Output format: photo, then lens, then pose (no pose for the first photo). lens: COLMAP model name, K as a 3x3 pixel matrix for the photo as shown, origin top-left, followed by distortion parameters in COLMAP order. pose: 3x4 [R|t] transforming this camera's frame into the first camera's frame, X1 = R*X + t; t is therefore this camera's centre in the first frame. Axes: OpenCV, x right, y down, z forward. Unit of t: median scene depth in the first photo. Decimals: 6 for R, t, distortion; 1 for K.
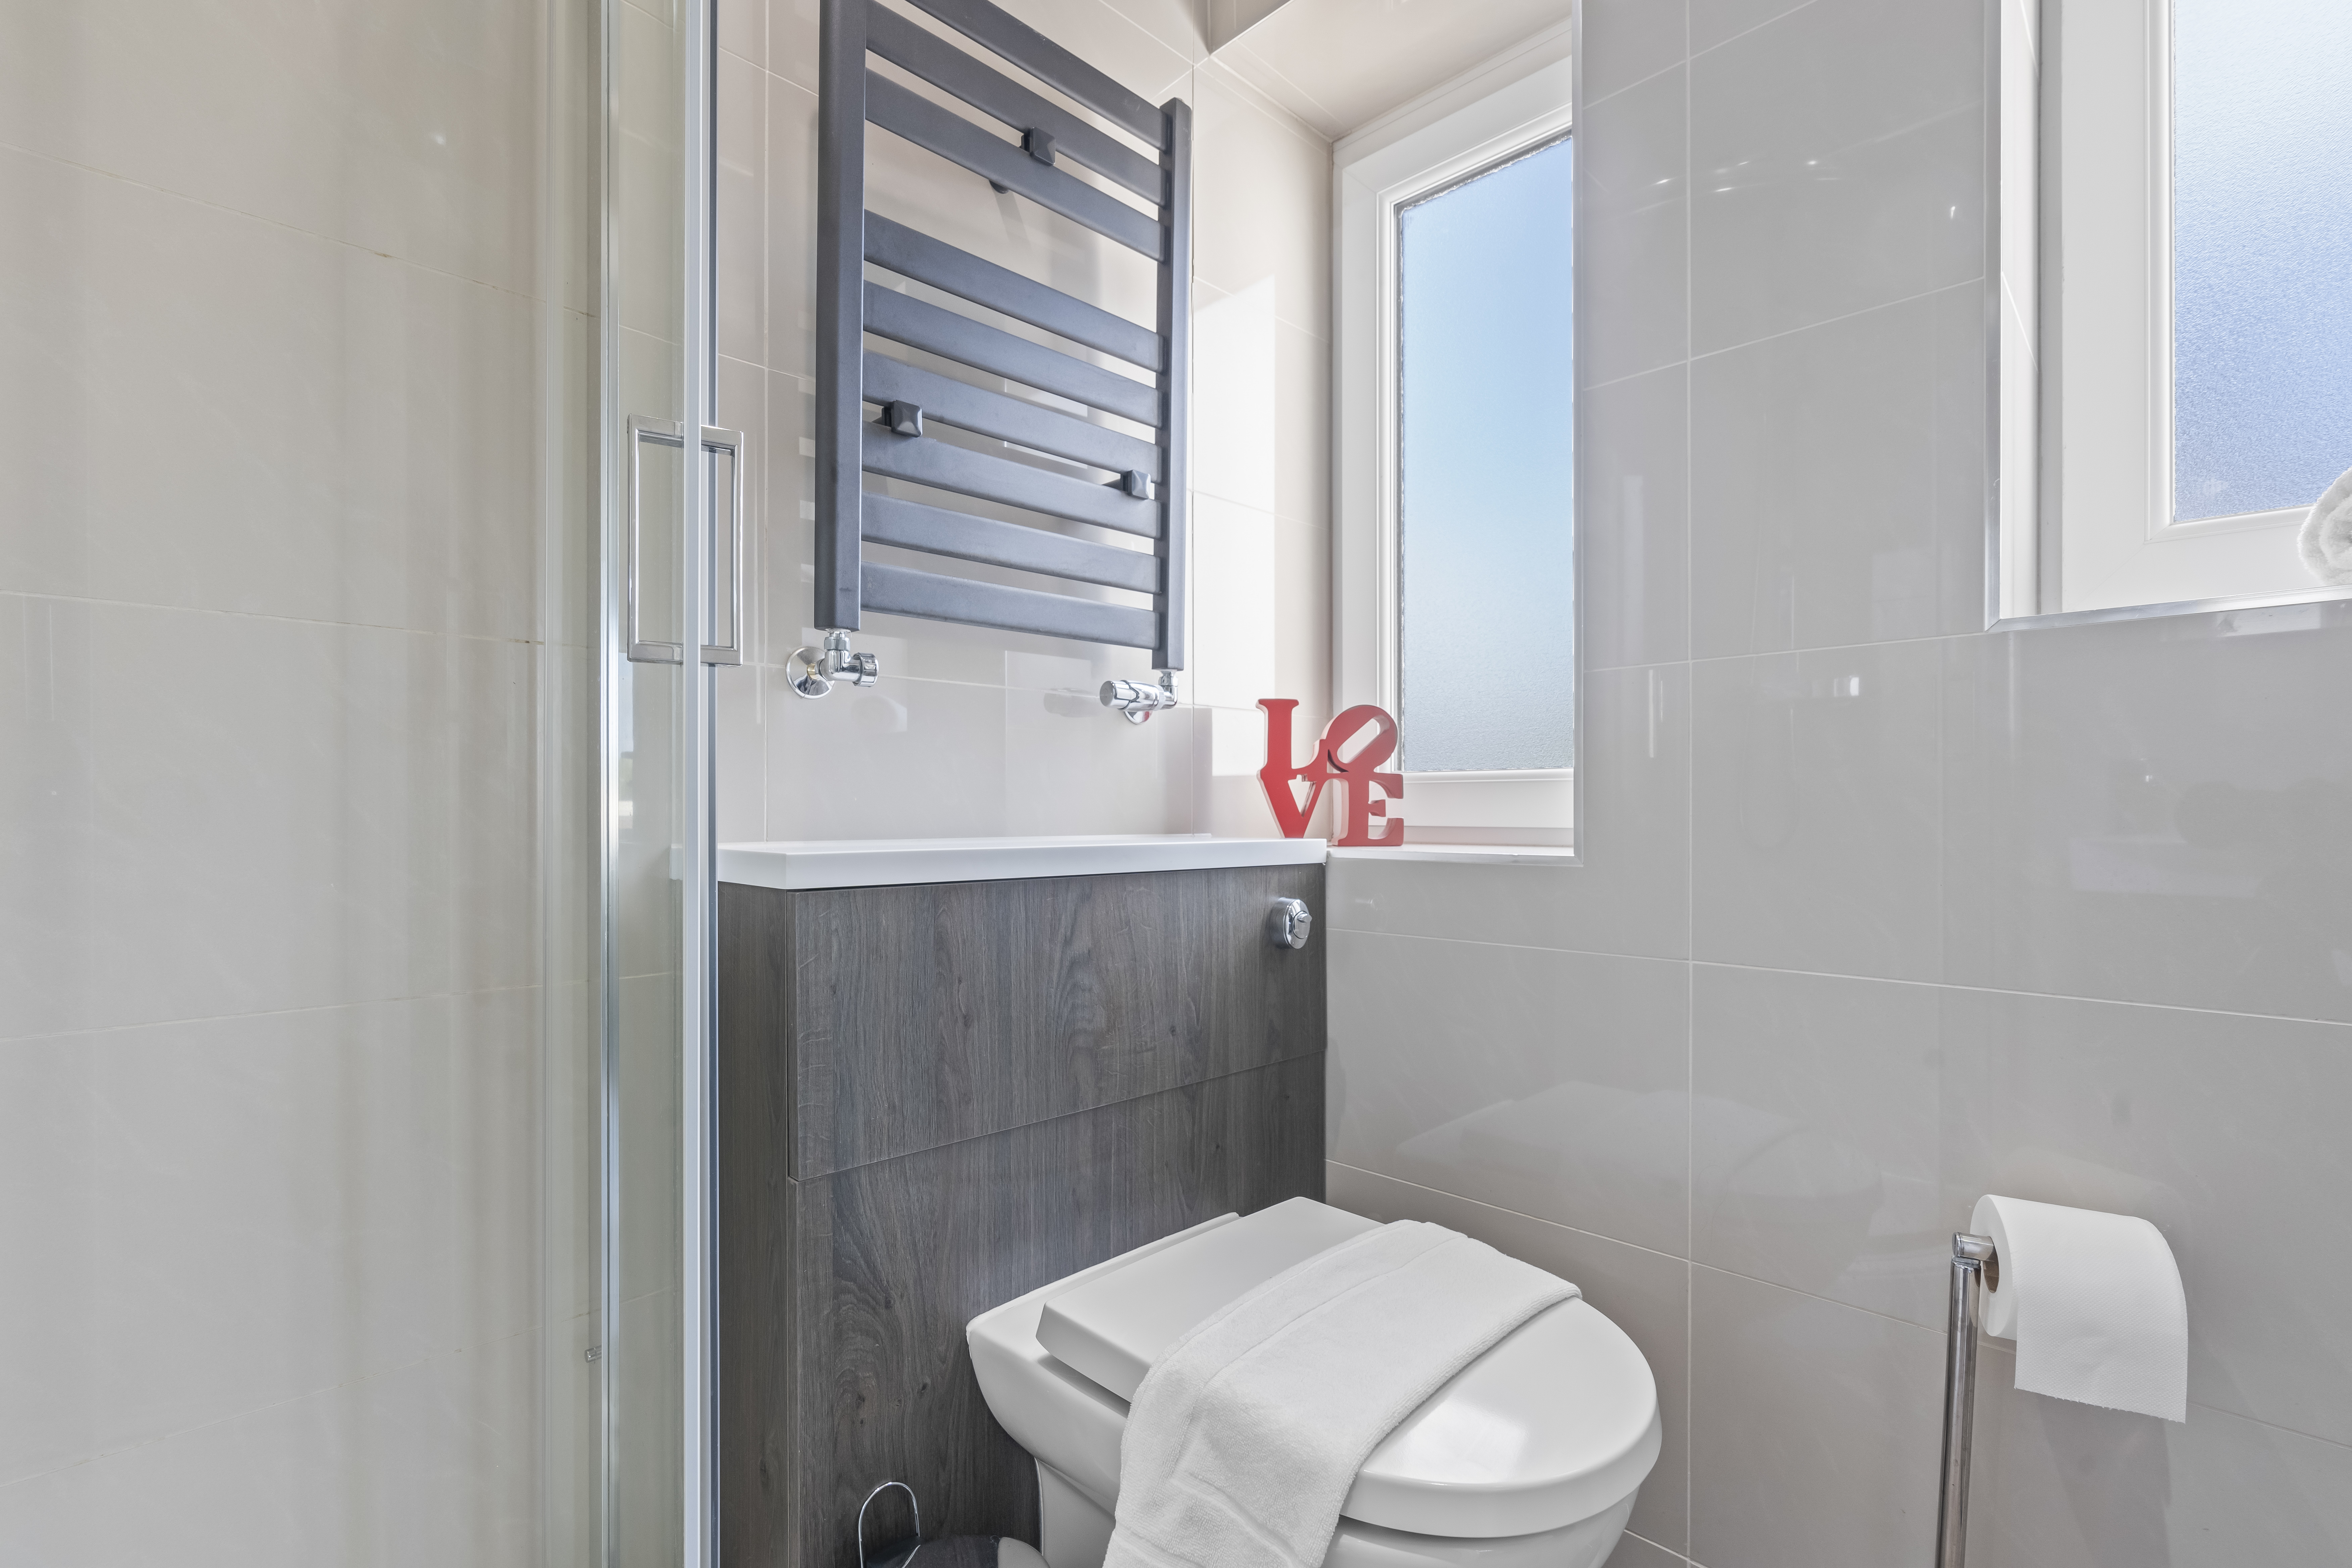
lens RADIAL K [[1077.8, 0, 1177.0], [0, 1077.8, 800.8], [0, 0, 1]] dist [-0.002389, 0.001138]
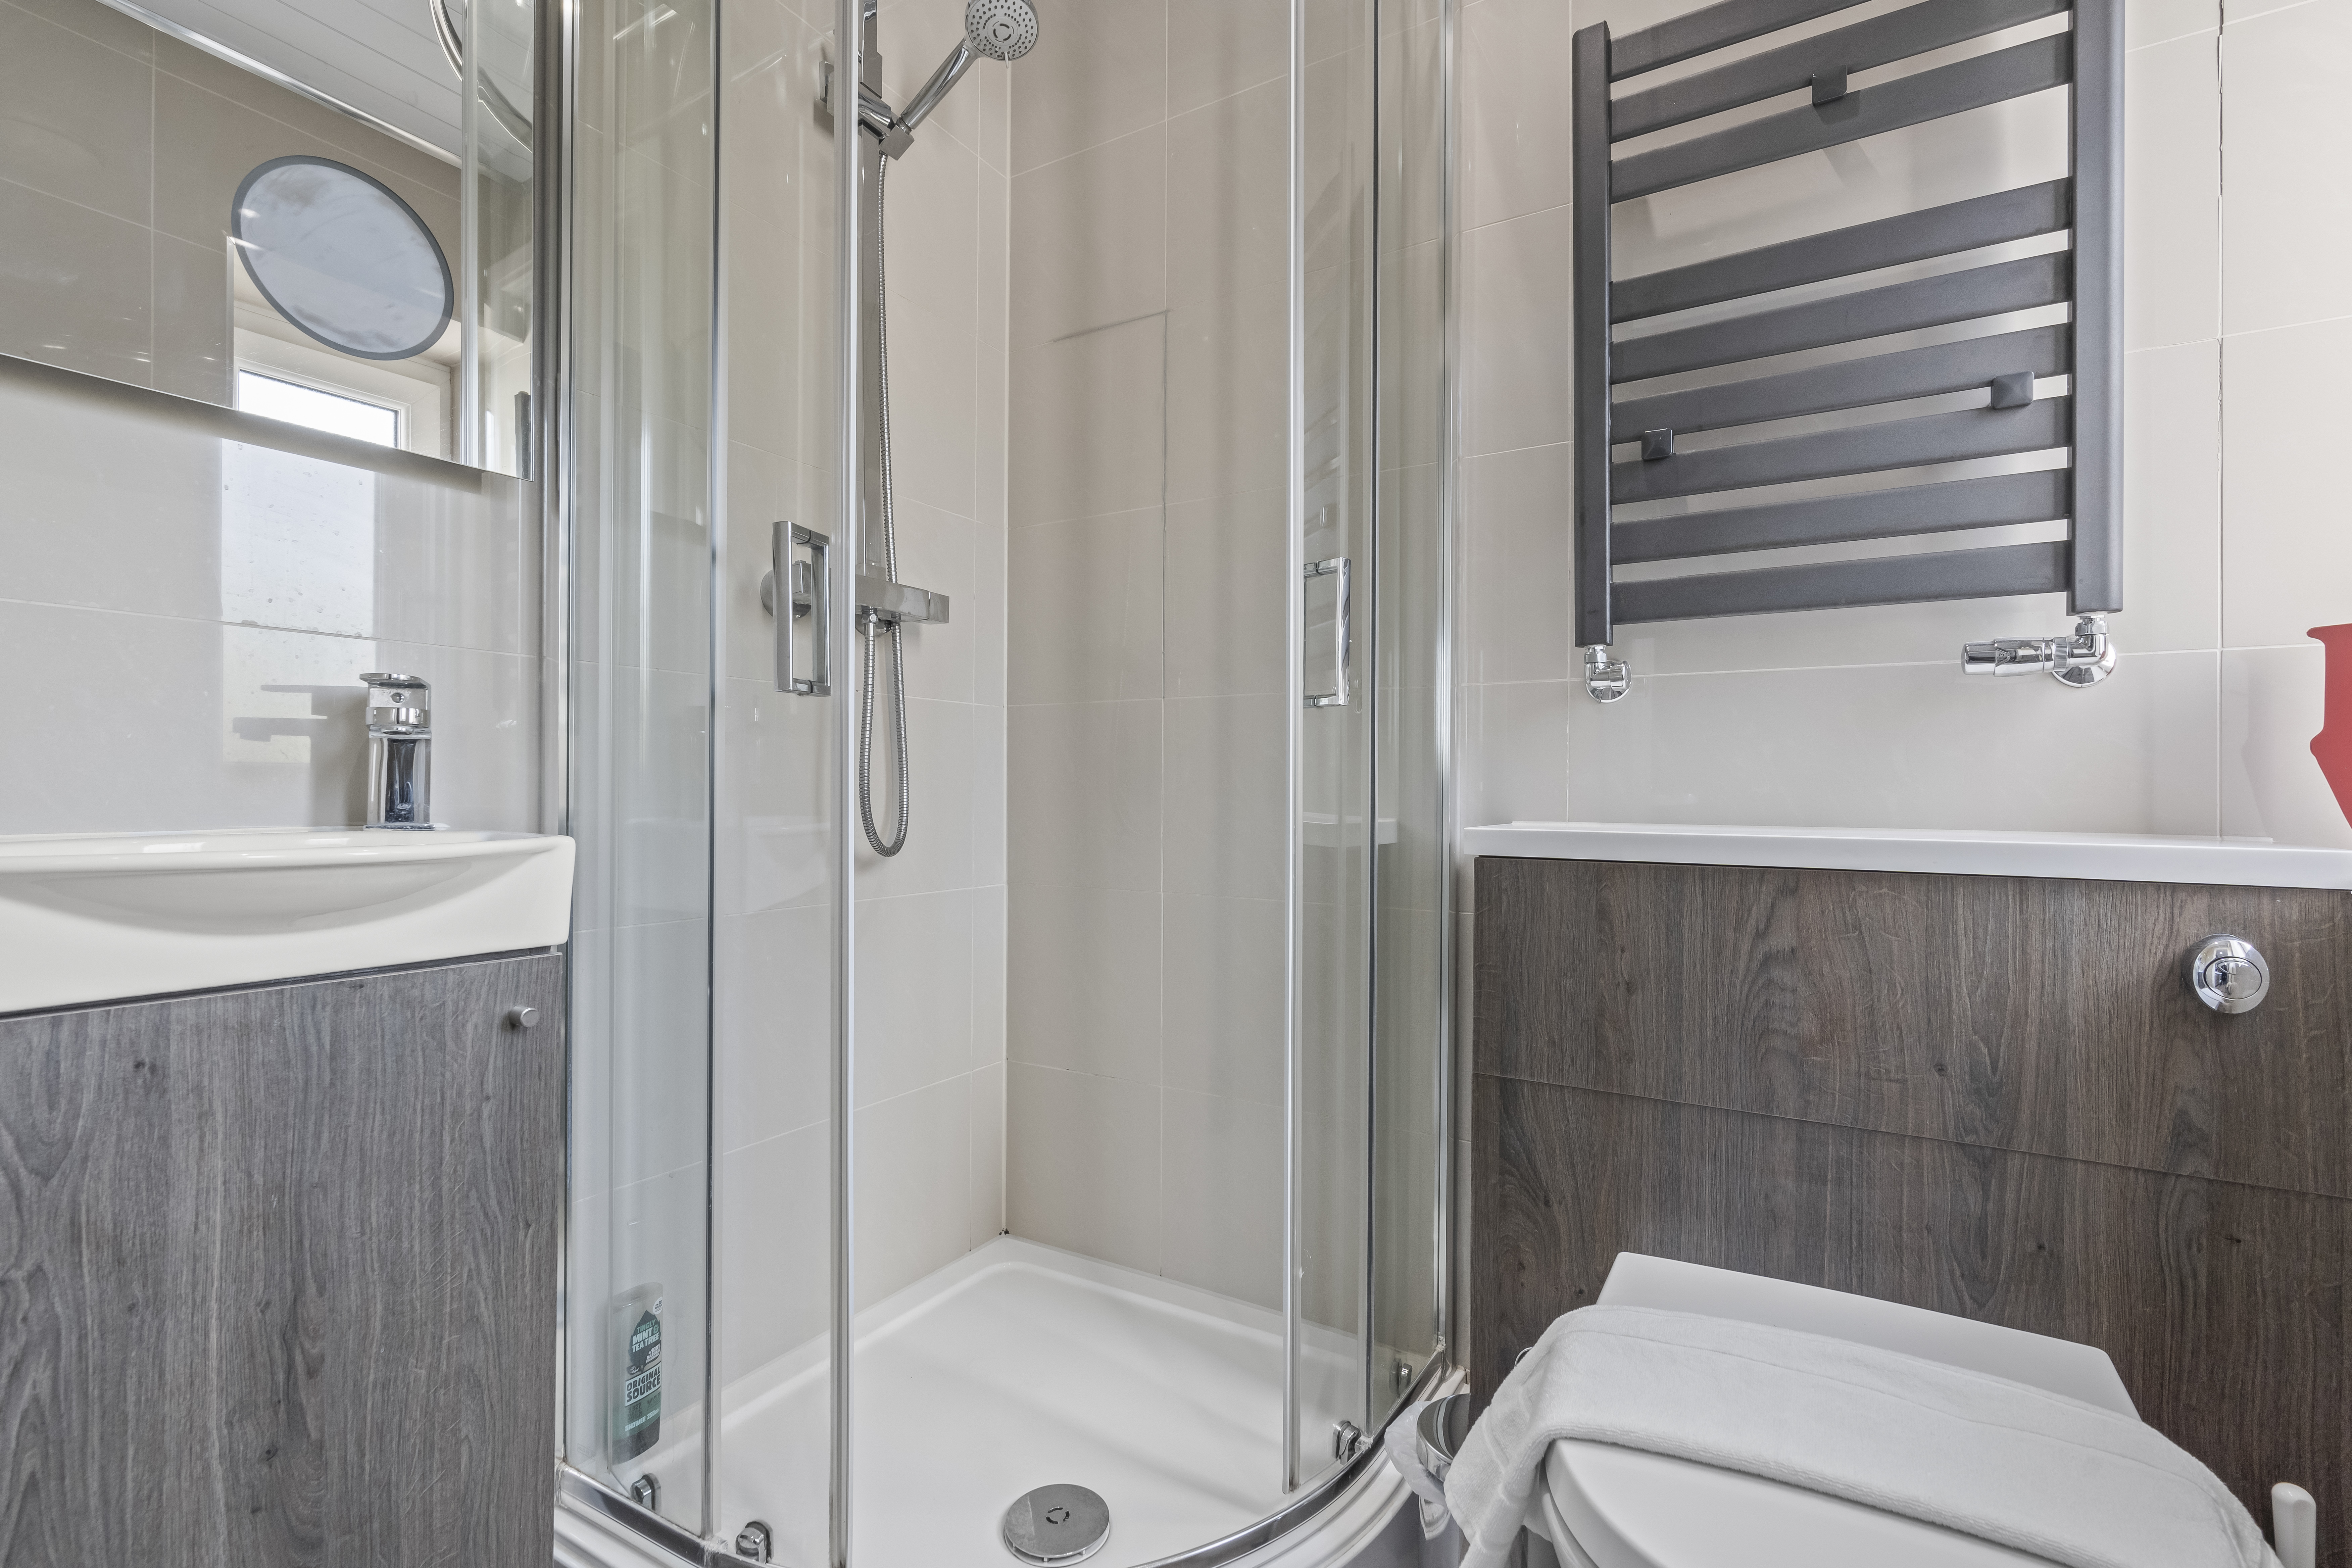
lens RADIAL K [[1077.8, 0, 1177.0], [0, 1077.8, 800.8], [0, 0, 1]] dist [-0.002389, 0.001138]
pose [[0.232766, -0.003355, -0.972527, 0.711656], [-0.005970, 0.999970, -0.004879, 0.018807], [0.972515, 0.006941, 0.232739, 0.266408]]
